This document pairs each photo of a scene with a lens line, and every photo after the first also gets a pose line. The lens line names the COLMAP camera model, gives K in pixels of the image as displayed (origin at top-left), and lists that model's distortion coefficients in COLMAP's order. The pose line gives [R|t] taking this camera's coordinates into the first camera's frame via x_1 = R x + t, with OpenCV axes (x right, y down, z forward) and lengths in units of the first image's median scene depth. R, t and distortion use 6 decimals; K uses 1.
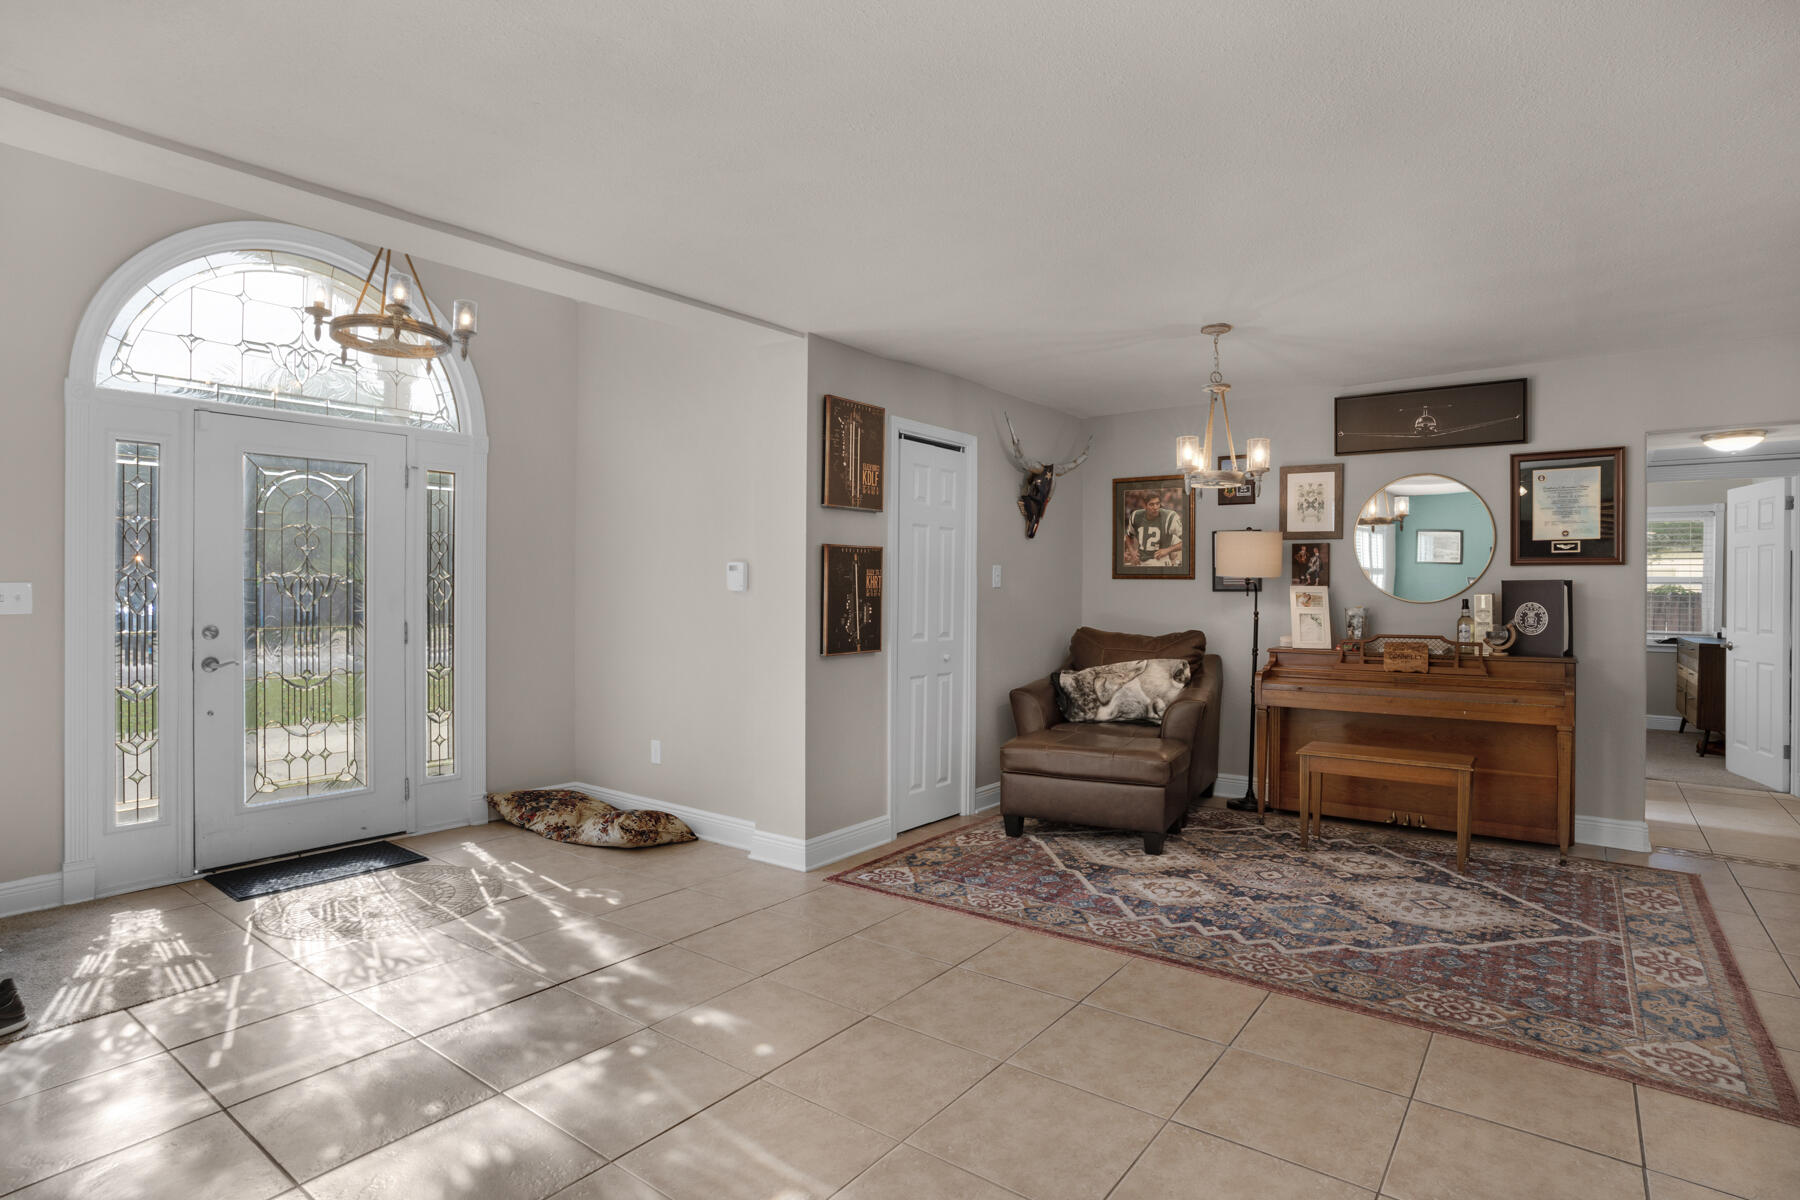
lens RADIAL K [[953.7, 0, 903.6], [0, 953.7, 590.1], [0, 0, 1]] dist [-0.021295, 0.006726]
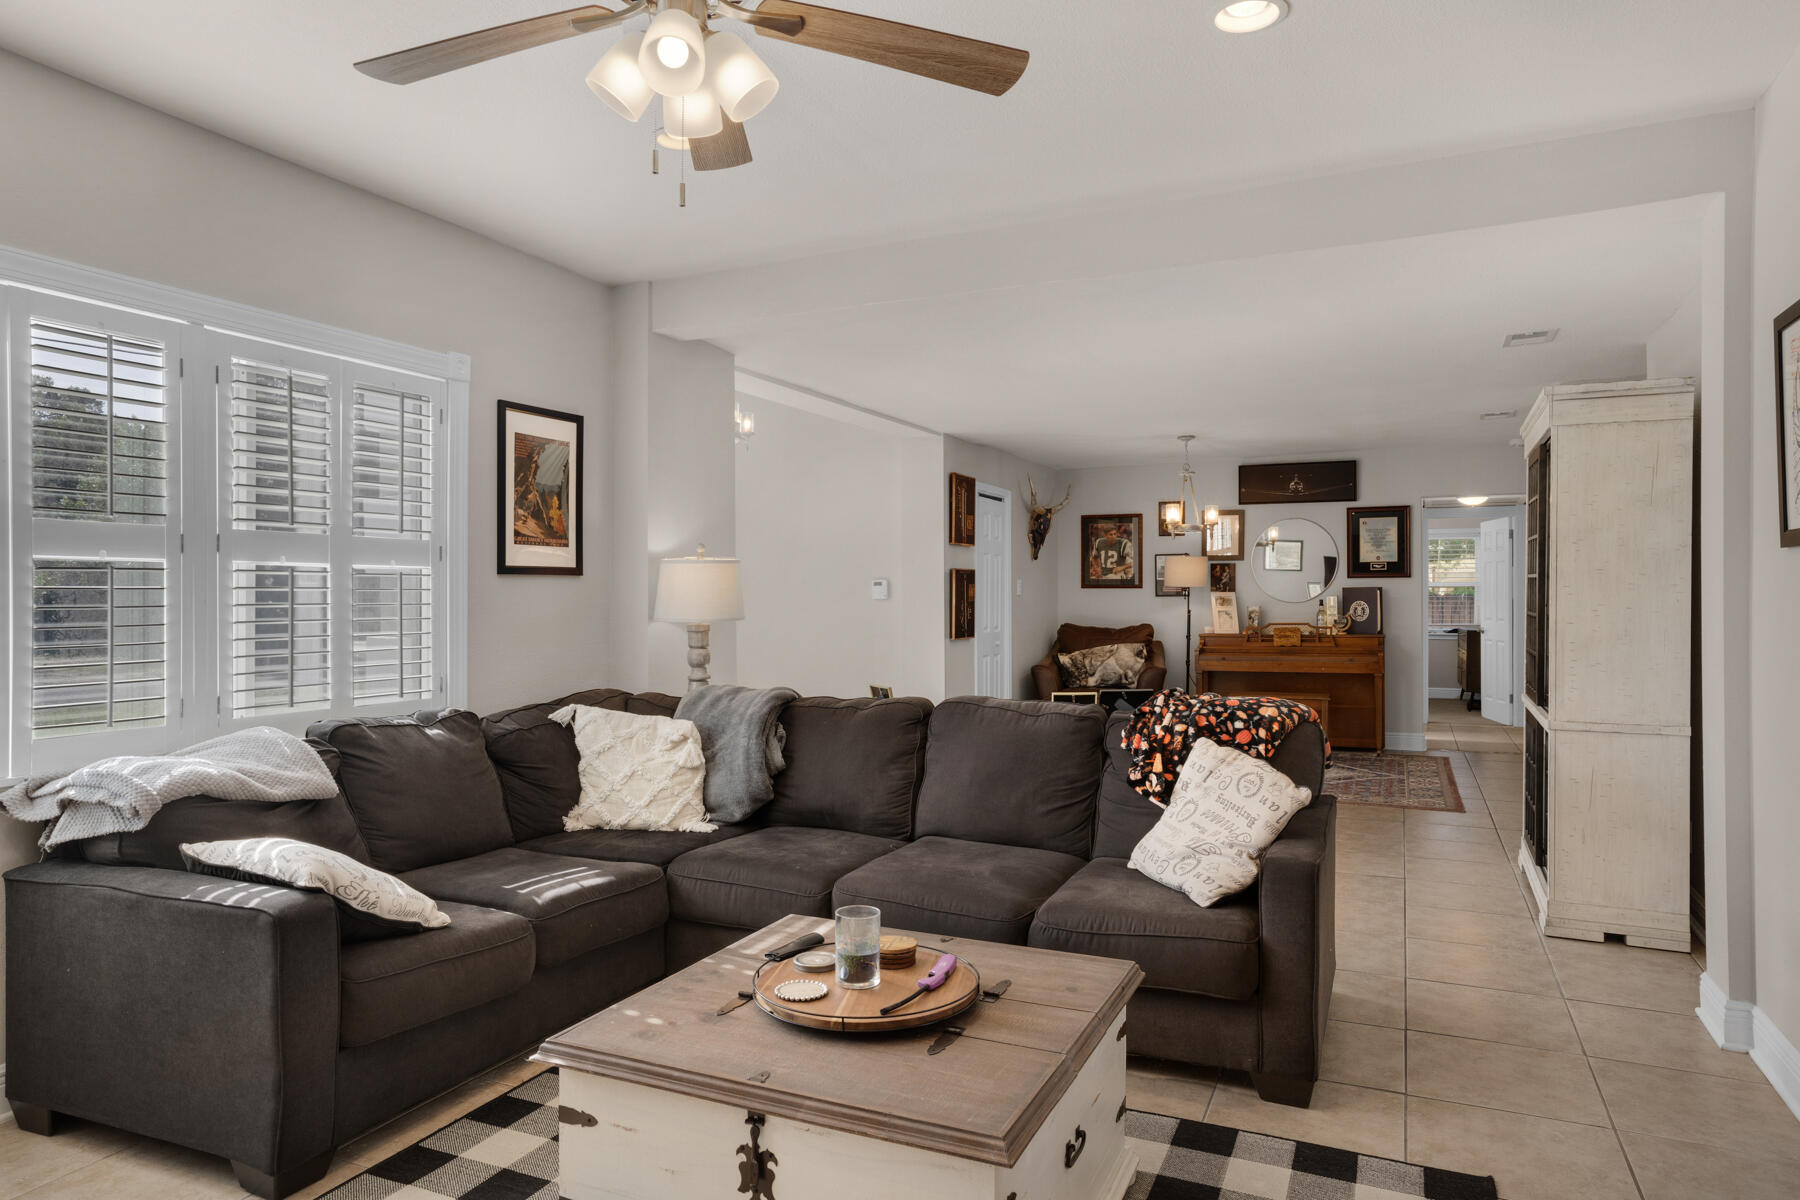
lens RADIAL K [[1131.3, 0, 903.3], [0, 1131.3, 601.6], [0, 0, 1]] dist [-0.003604, -0.000755]
pose [[0.977974, -0.010848, 0.208444, -0.437273], [0.010144, 0.999939, 0.004447, -0.002309], [-0.208480, -0.002235, 0.978024, -0.634884]]
